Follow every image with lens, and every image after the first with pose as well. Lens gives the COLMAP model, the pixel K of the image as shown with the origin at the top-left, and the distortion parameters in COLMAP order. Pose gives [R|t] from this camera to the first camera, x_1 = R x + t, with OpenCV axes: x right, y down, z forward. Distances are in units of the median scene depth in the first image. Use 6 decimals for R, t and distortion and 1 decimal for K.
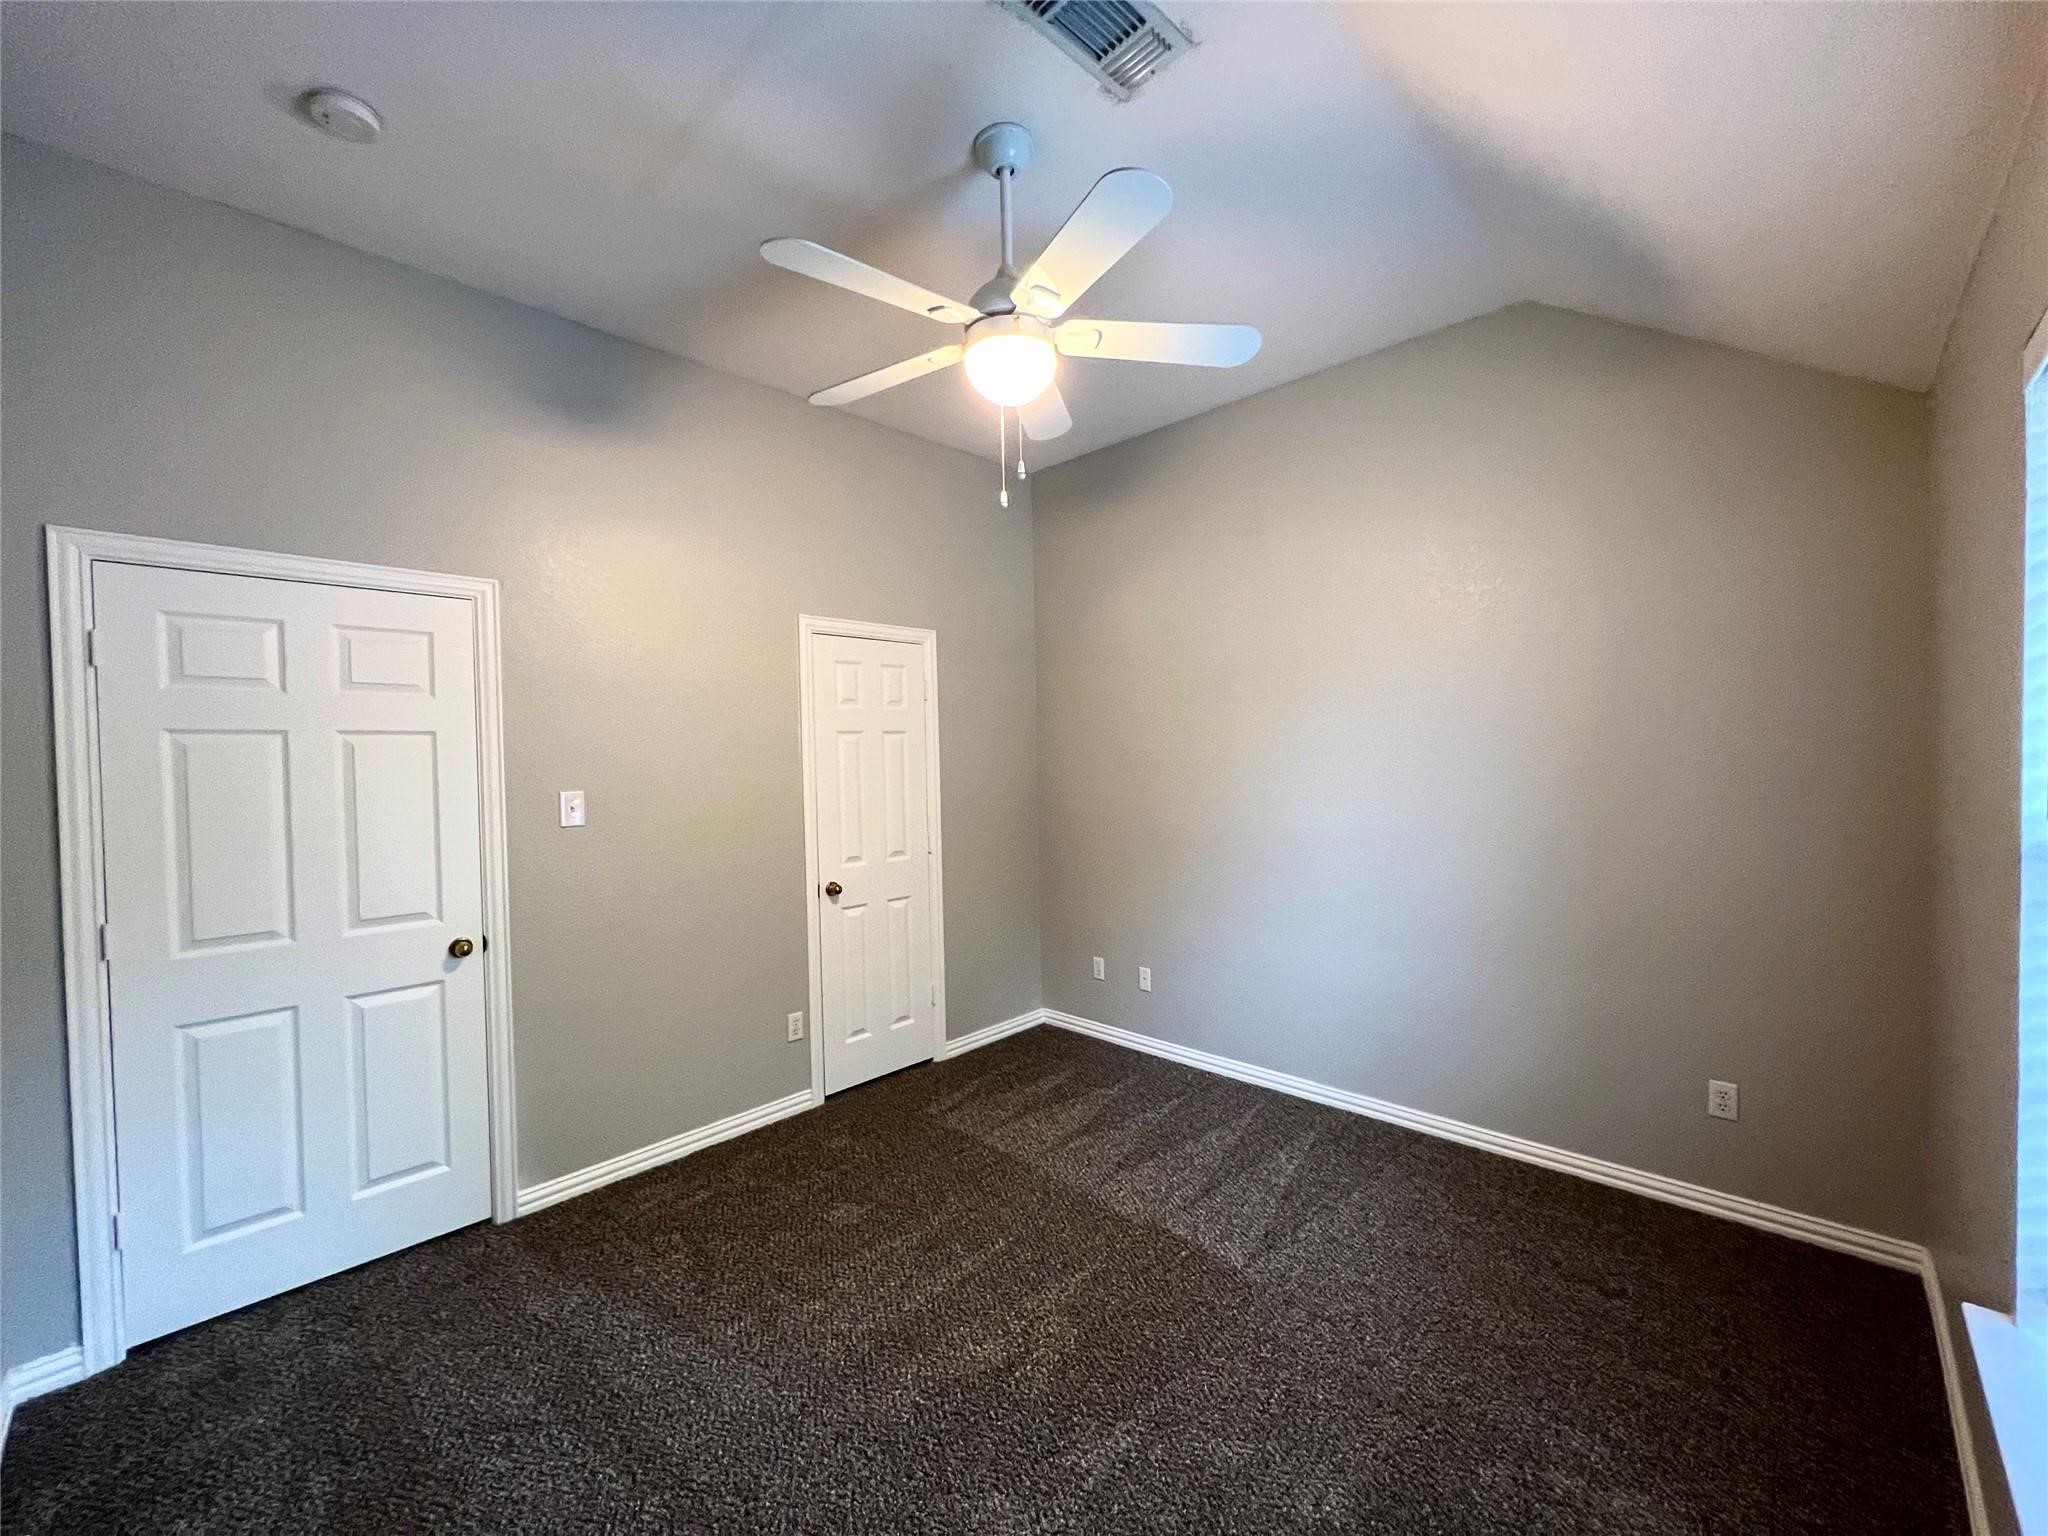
lens RADIAL K [[821.2, 0, 1026.4], [0, 821.2, 765.7], [0, 0, 1]] dist [0.002997, 0.000039]
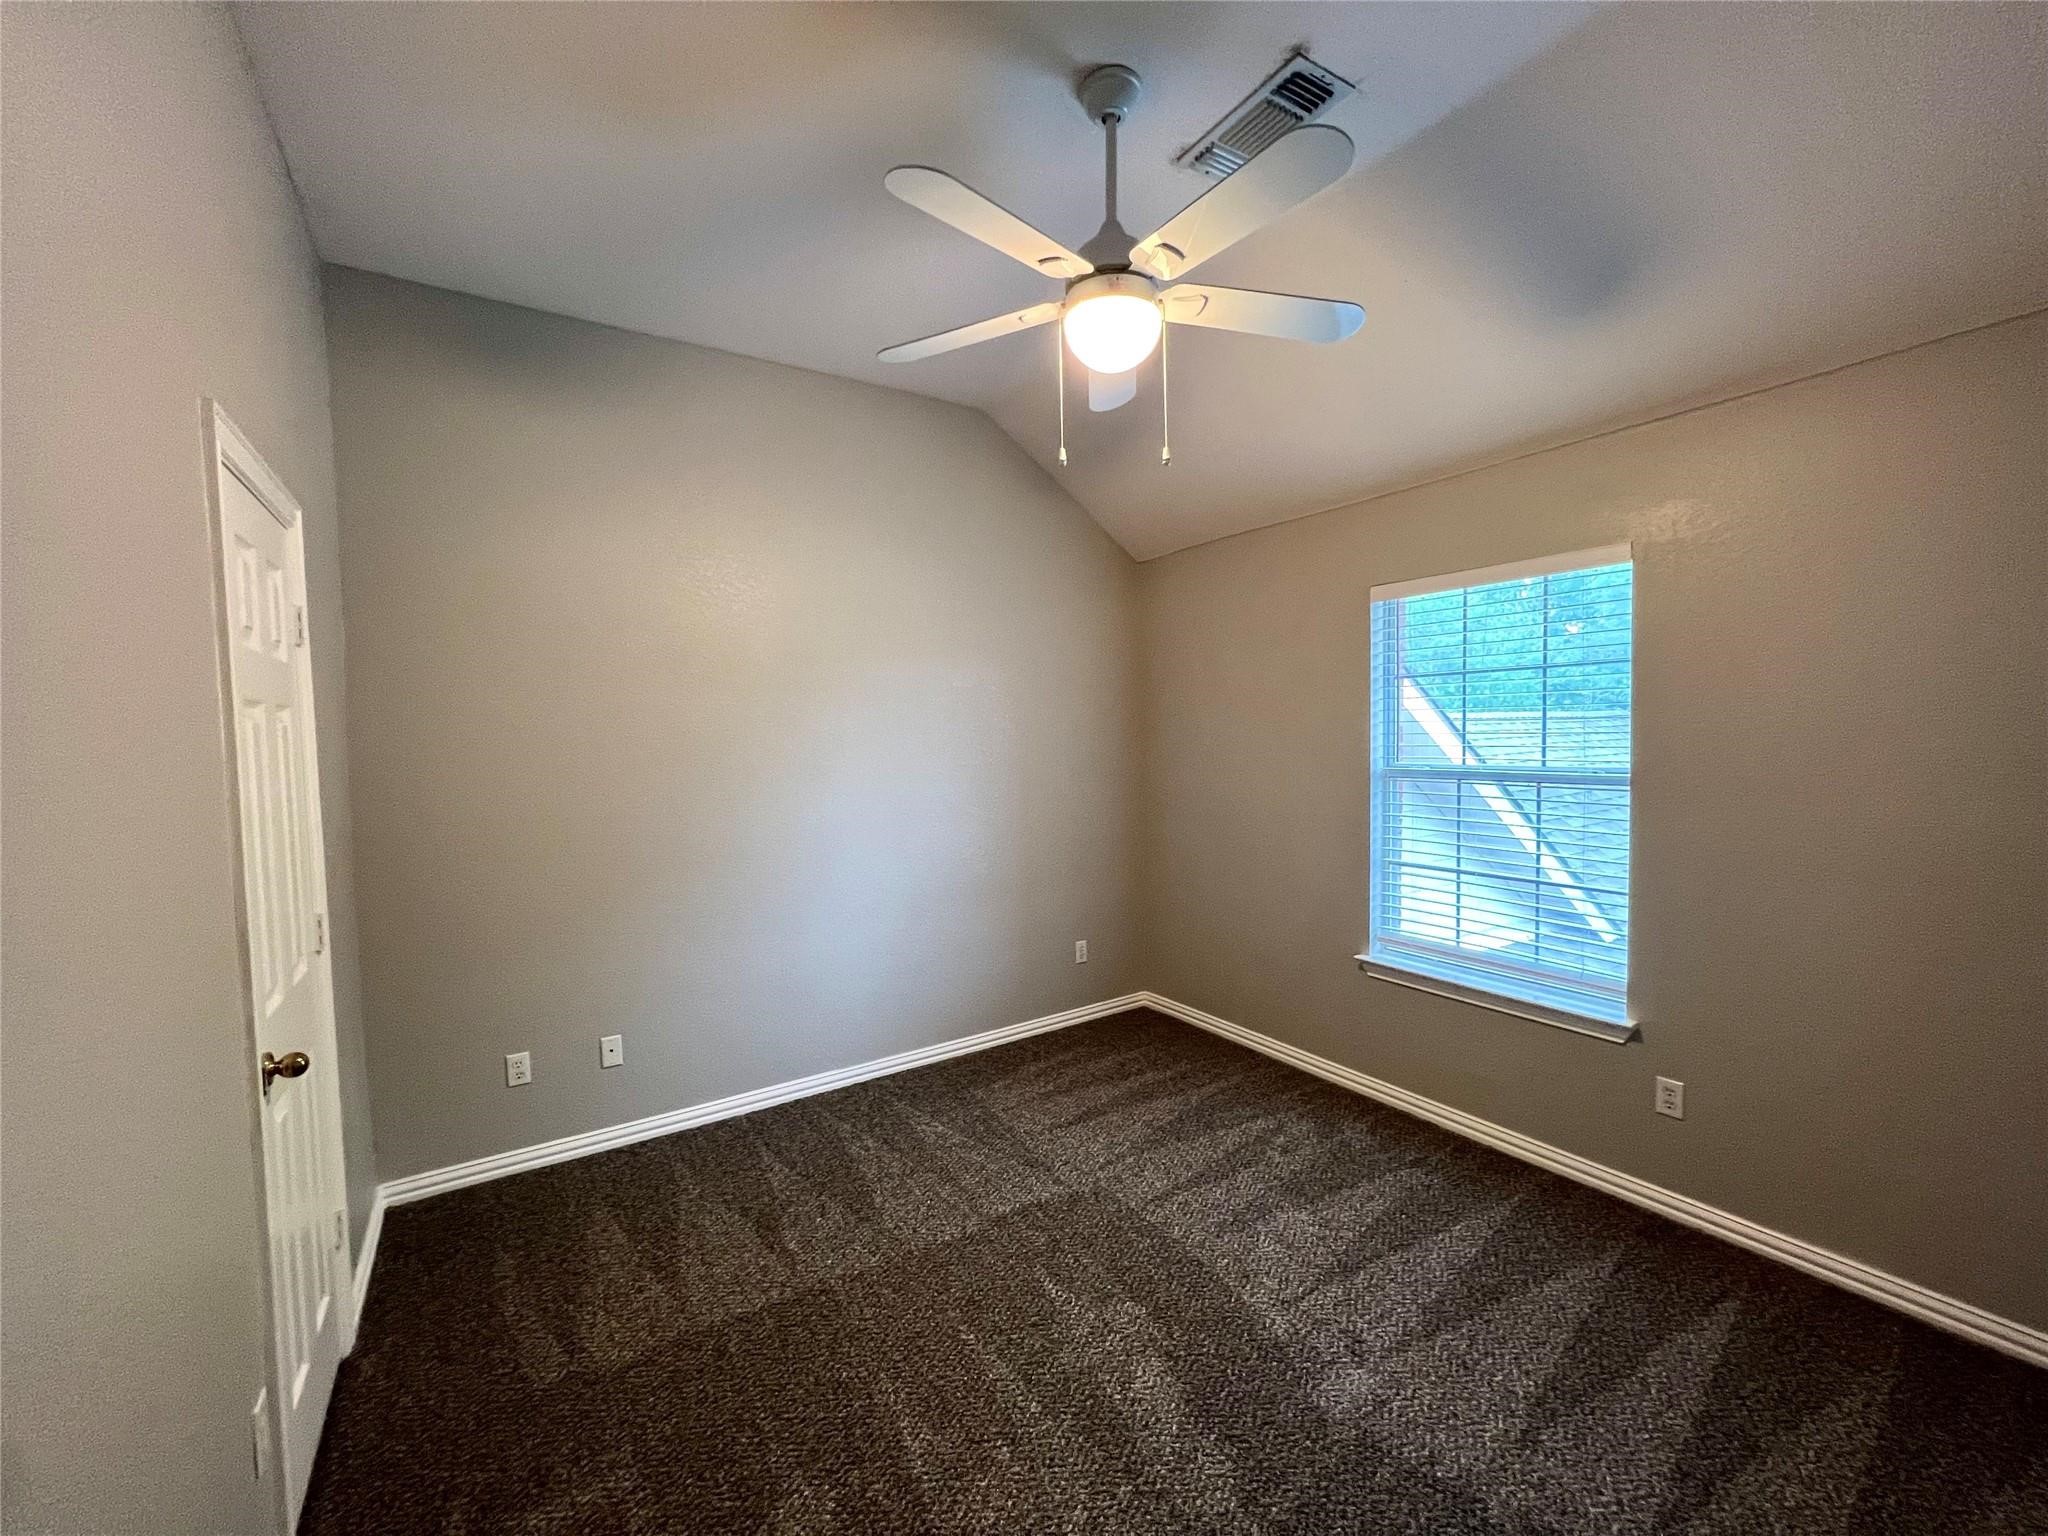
lens RADIAL K [[817.0, 0, 1006.3], [0, 817.0, 771.7], [0, 0, 1]] dist [-0.002590, 0.000264]
pose [[0.227904, -0.029692, 0.973231, -0.591202], [0.031356, 0.999240, 0.023143, -0.004240], [-0.973179, 0.025242, 0.228662, 0.559347]]
